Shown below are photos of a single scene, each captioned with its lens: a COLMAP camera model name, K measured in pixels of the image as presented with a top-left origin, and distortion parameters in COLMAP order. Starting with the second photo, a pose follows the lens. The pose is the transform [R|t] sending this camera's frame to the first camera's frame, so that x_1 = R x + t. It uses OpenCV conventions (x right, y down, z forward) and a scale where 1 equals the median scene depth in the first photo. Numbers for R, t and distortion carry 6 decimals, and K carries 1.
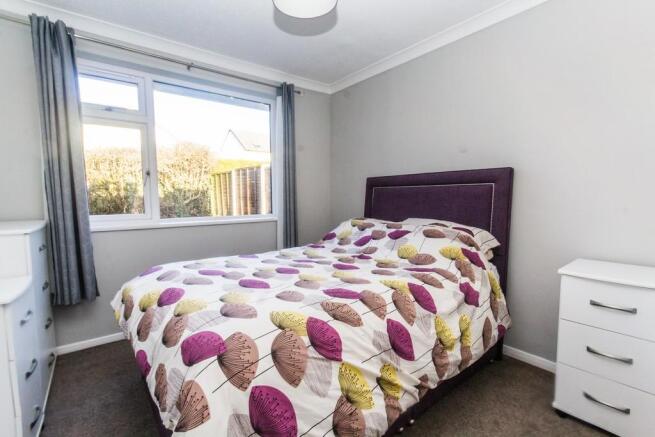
lens RADIAL K [[301.6, 0, 329.9], [0, 301.6, 221.8], [0, 0, 1]] dist [0.001397, 0.000429]
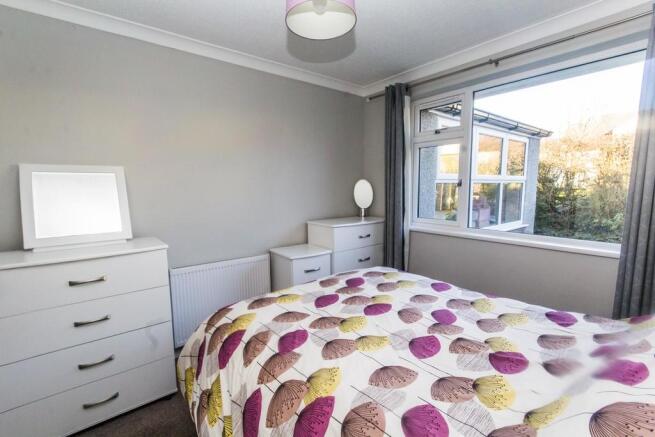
lens RADIAL K [[301.6, 0, 329.9], [0, 301.6, 221.8], [0, 0, 1]] dist [0.001397, 0.000429]
pose [[0.006015, 0.119754, -0.992785, 0.879431], [-0.074740, 0.990080, 0.118975, -0.233302], [0.997185, 0.073485, 0.014906, 1.028290]]
